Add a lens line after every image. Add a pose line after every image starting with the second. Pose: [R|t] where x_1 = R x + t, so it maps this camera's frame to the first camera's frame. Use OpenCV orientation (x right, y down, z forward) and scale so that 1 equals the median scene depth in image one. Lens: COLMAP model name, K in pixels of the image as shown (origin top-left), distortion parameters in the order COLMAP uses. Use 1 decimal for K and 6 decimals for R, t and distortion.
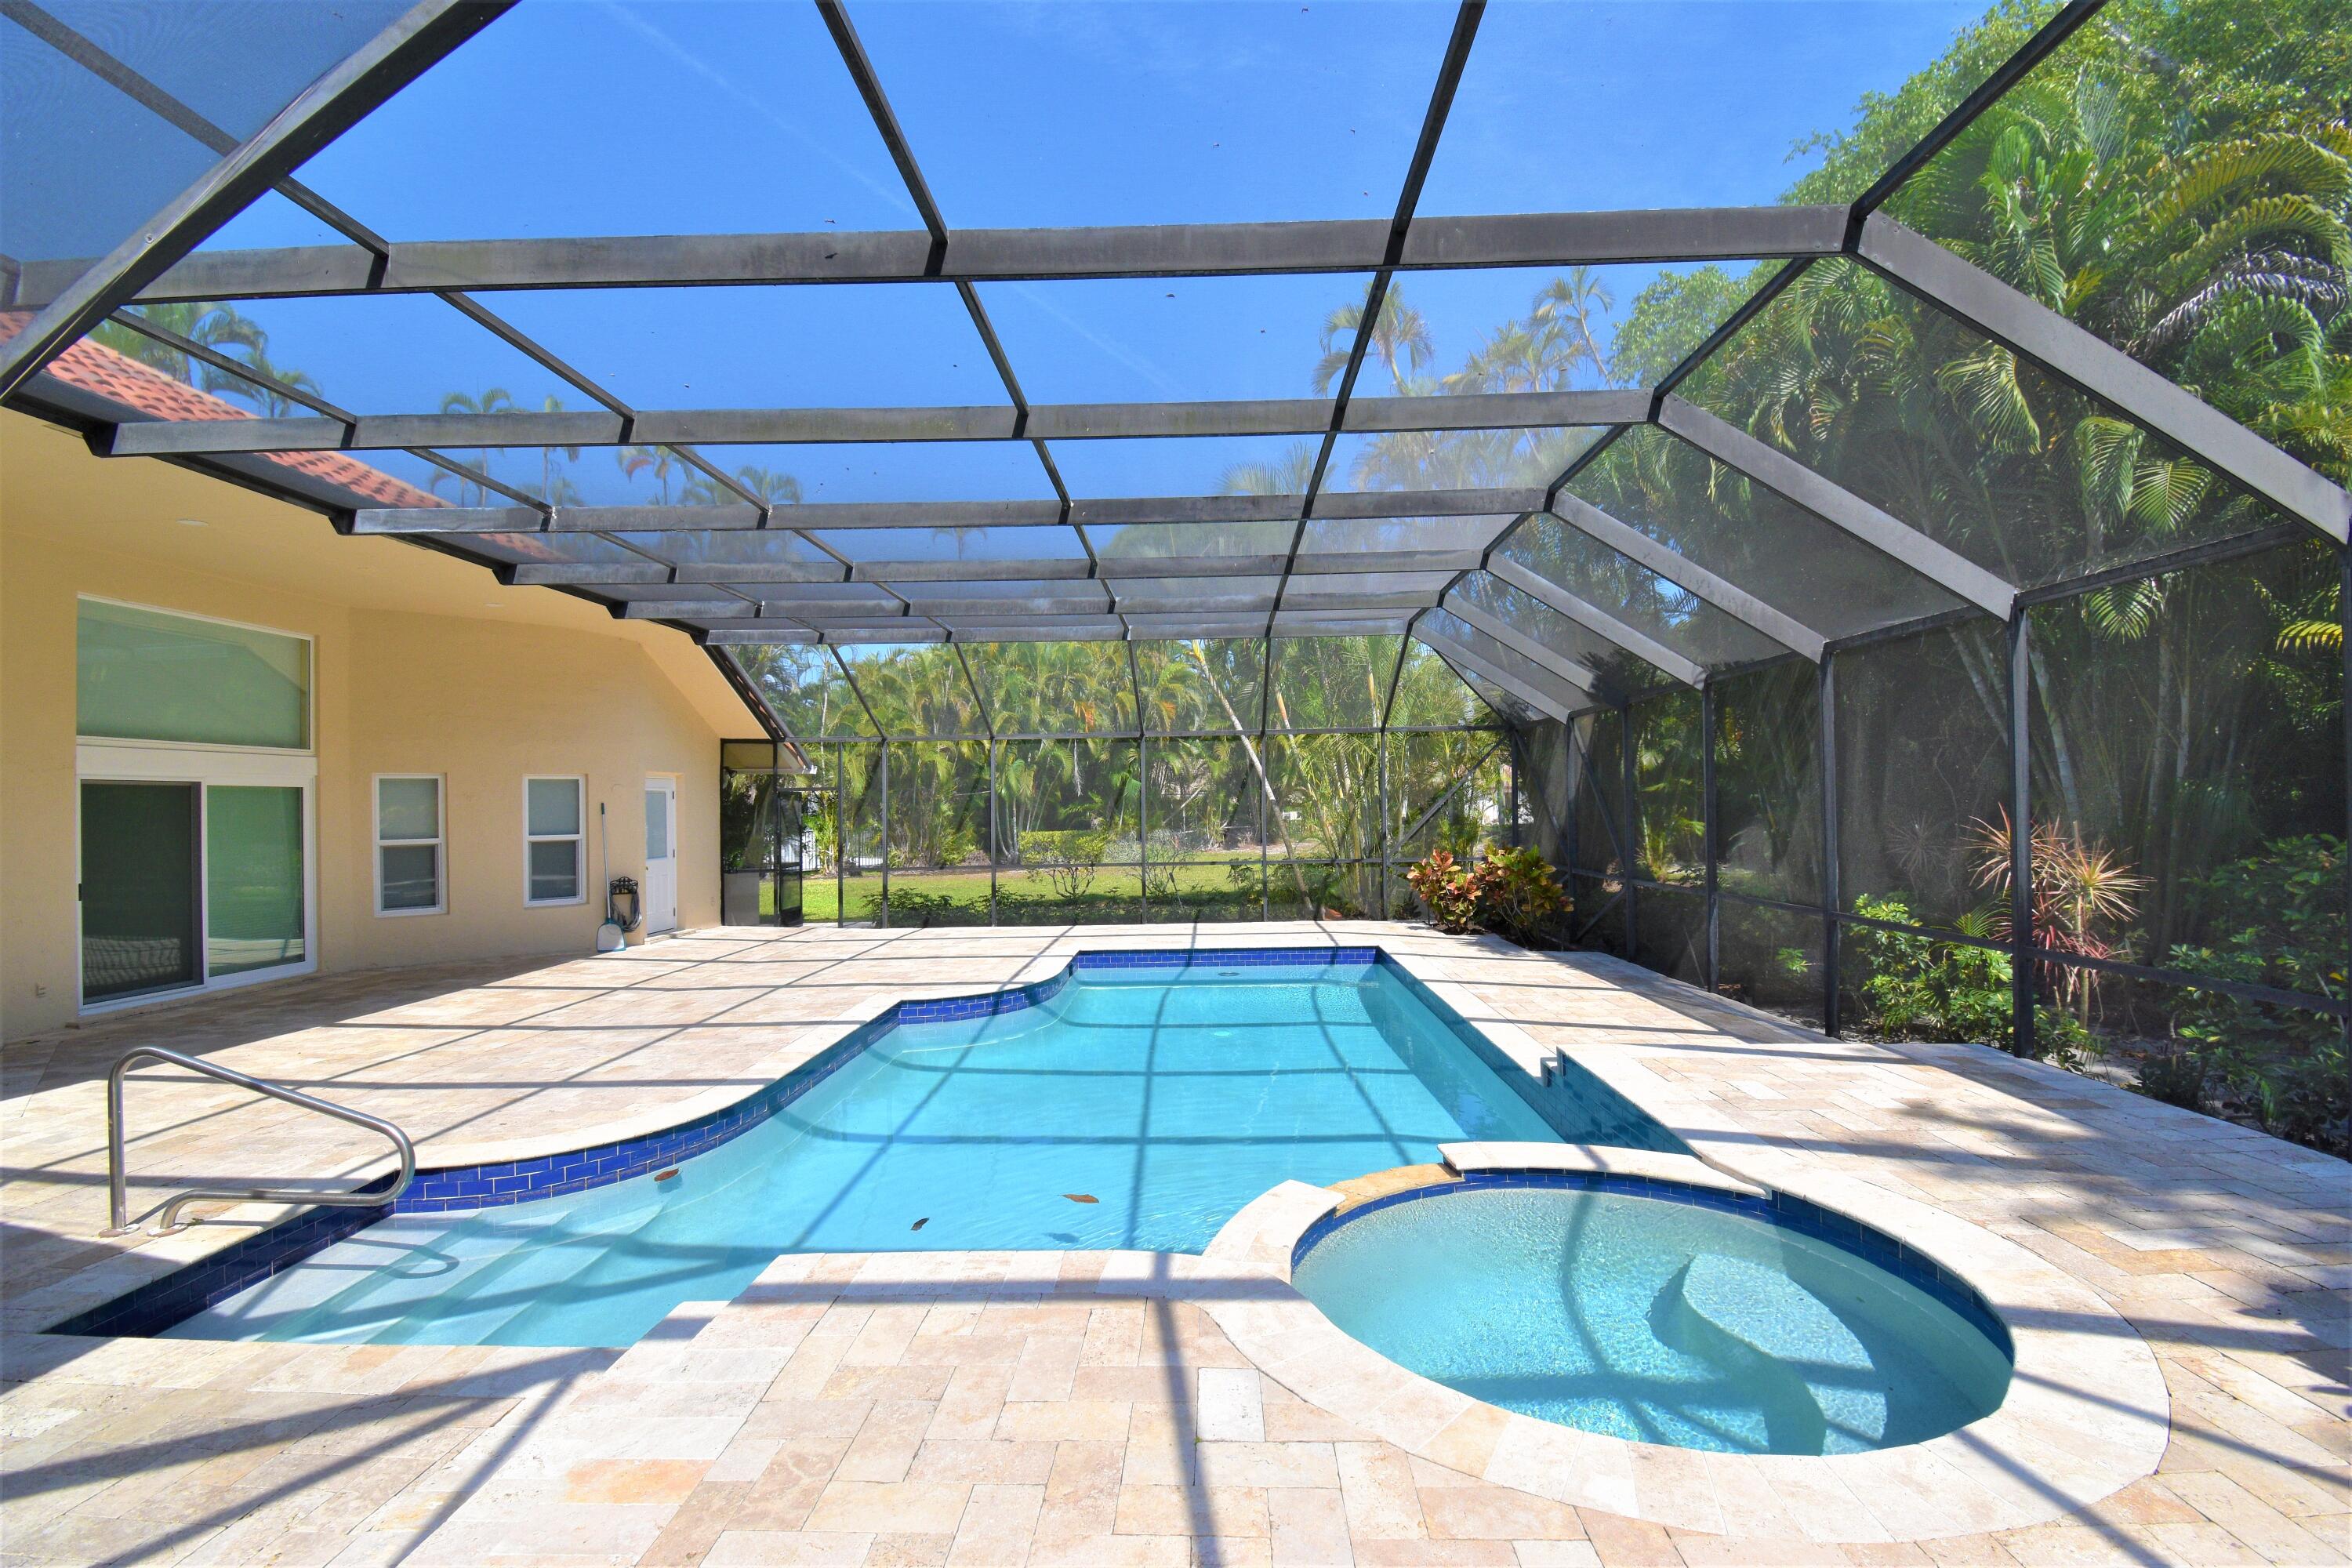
lens RADIAL K [[1036.6, 0, 1123.5], [0, 1036.6, 802.0], [0, 0, 1]] dist [0.013413, -0.018262]
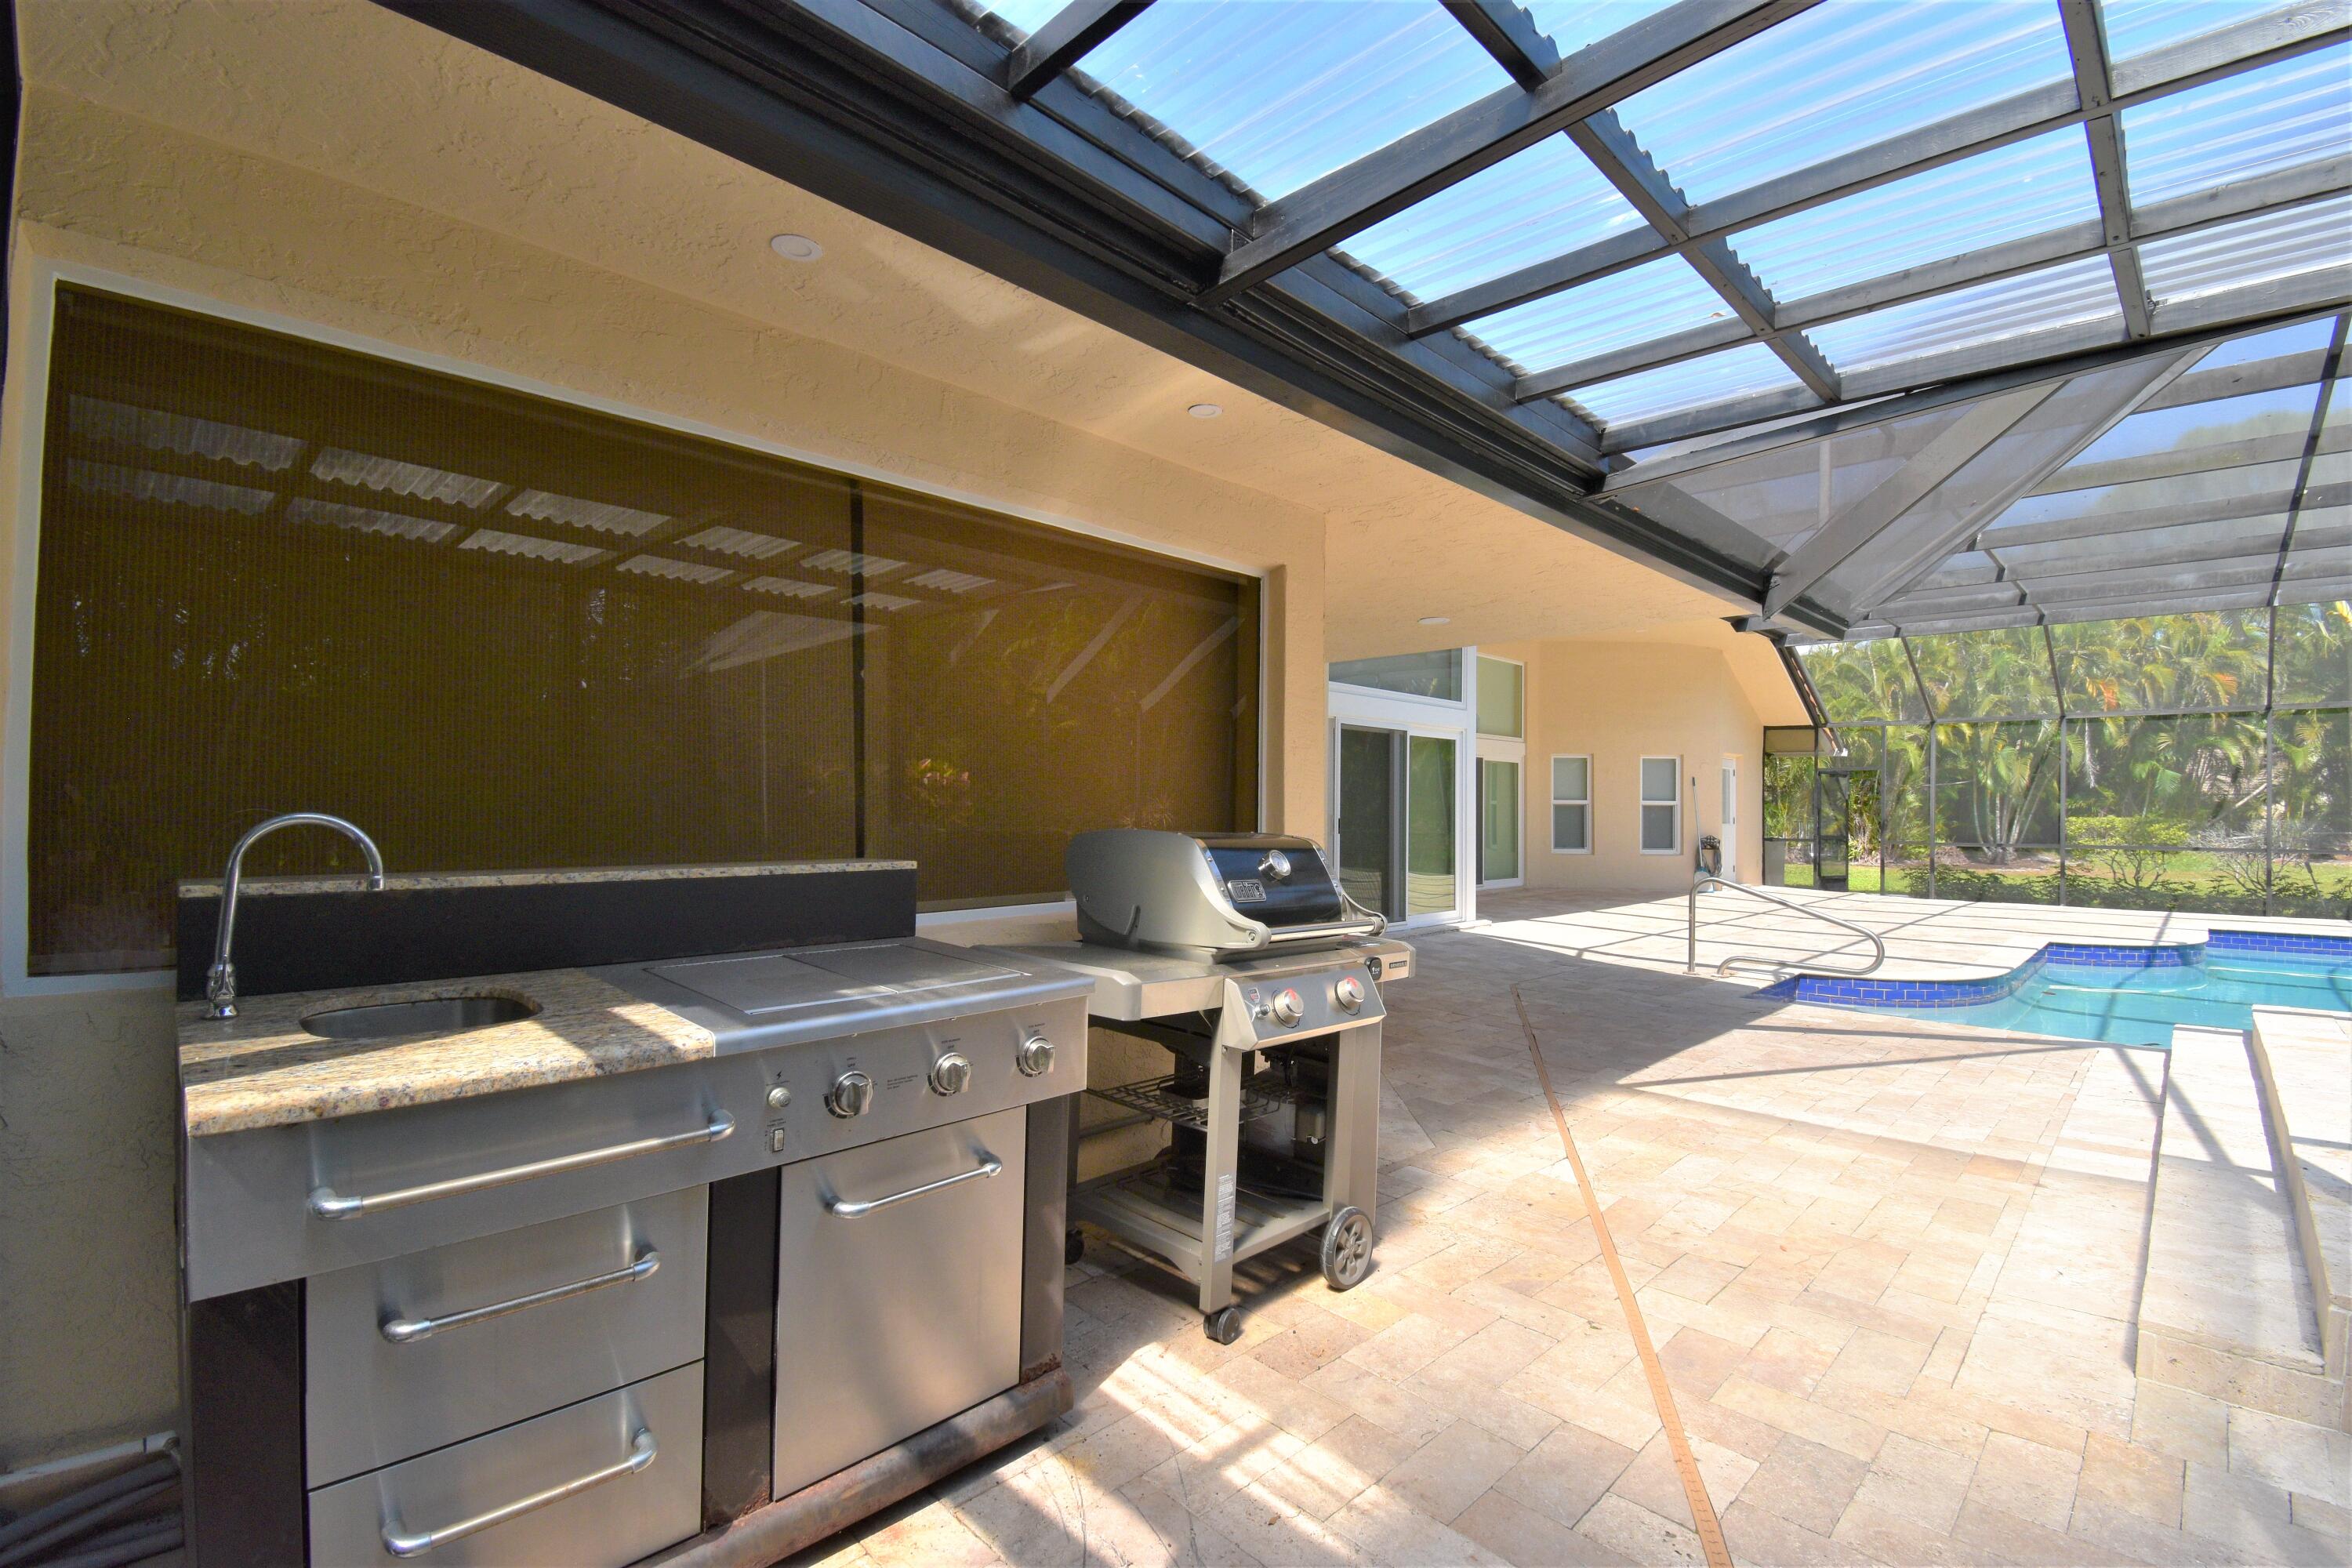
lens RADIAL K [[1036.6, 0, 1123.5], [0, 1036.6, 802.0], [0, 0, 1]] dist [0.013413, -0.018262]
pose [[0.749783, 0.012018, -0.661575, -0.083553], [-0.015424, 0.999881, 0.000683, 0.019191], [0.661505, 0.009692, 0.749879, -0.196480]]
